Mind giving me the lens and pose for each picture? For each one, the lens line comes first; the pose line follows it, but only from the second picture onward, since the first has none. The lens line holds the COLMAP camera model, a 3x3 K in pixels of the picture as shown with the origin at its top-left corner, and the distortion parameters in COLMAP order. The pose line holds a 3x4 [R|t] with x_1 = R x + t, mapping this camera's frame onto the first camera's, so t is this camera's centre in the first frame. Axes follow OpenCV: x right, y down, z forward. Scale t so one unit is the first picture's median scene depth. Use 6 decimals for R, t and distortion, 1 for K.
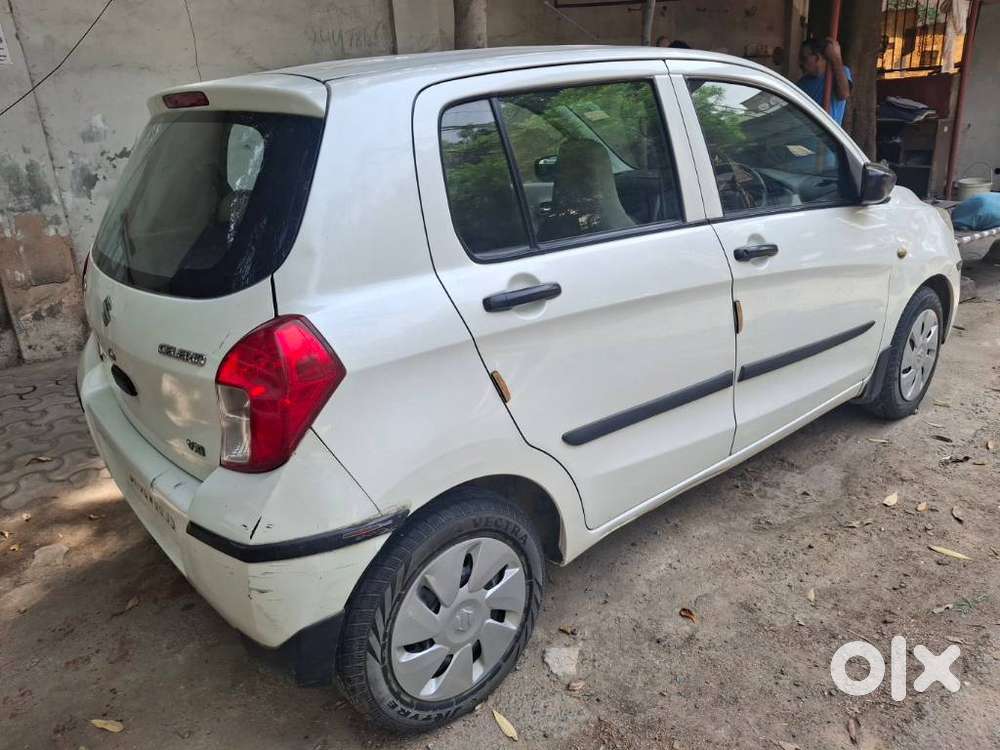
lens RADIAL K [[741.6, 0, 496.0], [0, 741.6, 368.9], [0, 0, 1]] dist [0.035420, -0.076460]
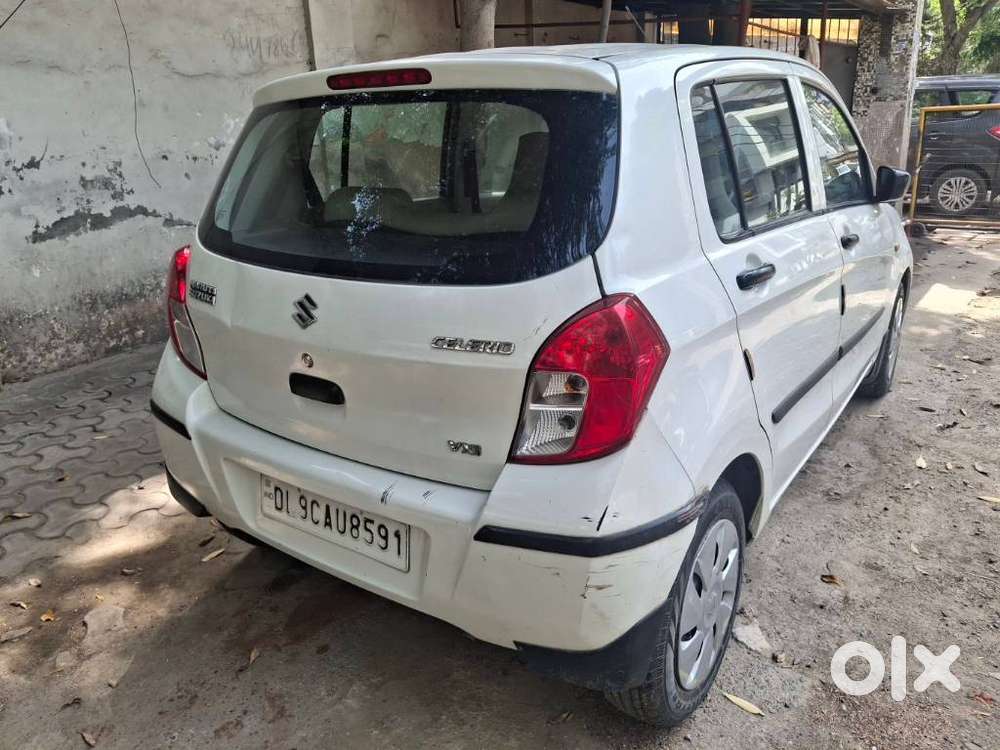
lens RADIAL K [[753.5, 0, 493.0], [0, 753.5, 369.0], [0, 0, 1]] dist [-0.013444, -0.001583]
pose [[0.967319, -0.059756, 0.246420, -0.422042], [0.069114, 0.997173, -0.029496, 0.026635], [-0.243961, 0.045563, 0.968714, 0.063313]]
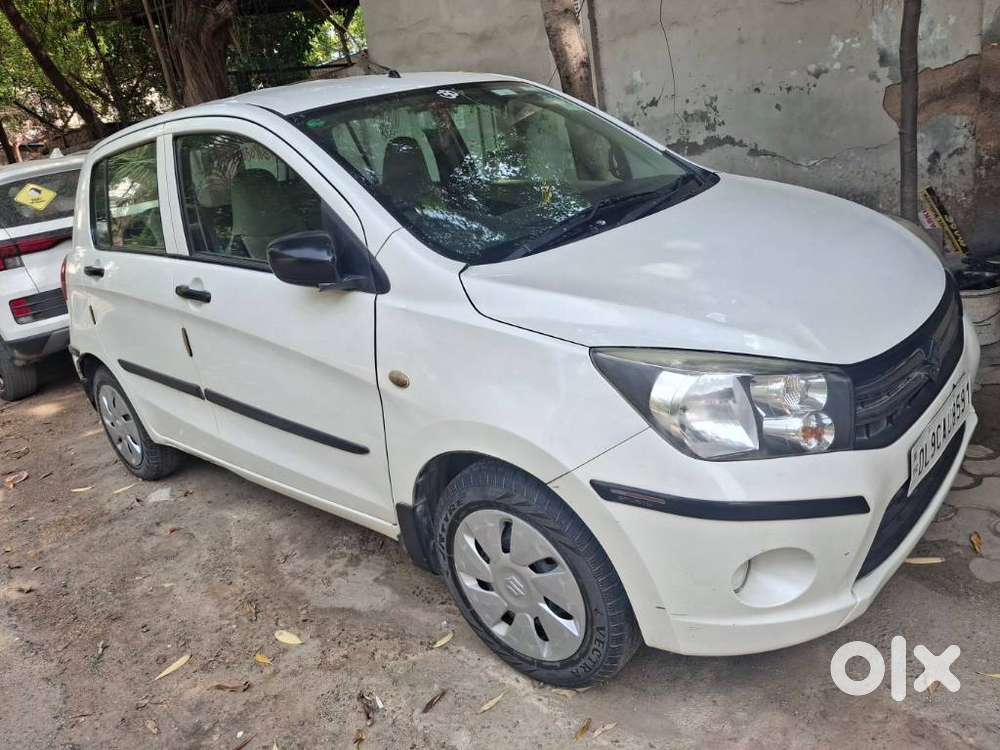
lens RADIAL K [[753.5, 0, 493.0], [0, 753.5, 369.0], [0, 0, 1]] dist [-0.013444, -0.001583]
pose [[0.134678, 0.353426, -0.925717, 1.423123], [-0.191665, 0.925877, 0.325602, -0.482488], [0.972176, 0.133576, 0.192435, 1.183703]]
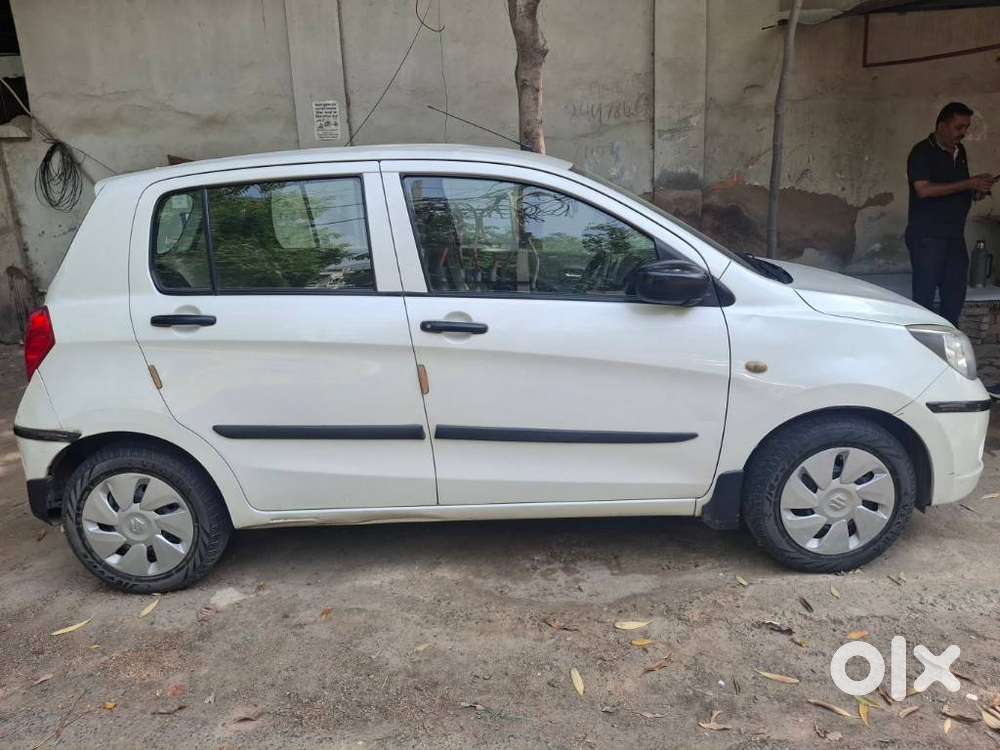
lens RADIAL K [[741.6, 0, 496.0], [0, 741.6, 368.9], [0, 0, 1]] dist [0.035420, -0.076460]
pose [[0.755186, 0.190137, -0.627330, 1.061553], [-0.225006, 0.974053, 0.024361, -0.131895], [0.615684, 0.122756, 0.778373, 0.175768]]
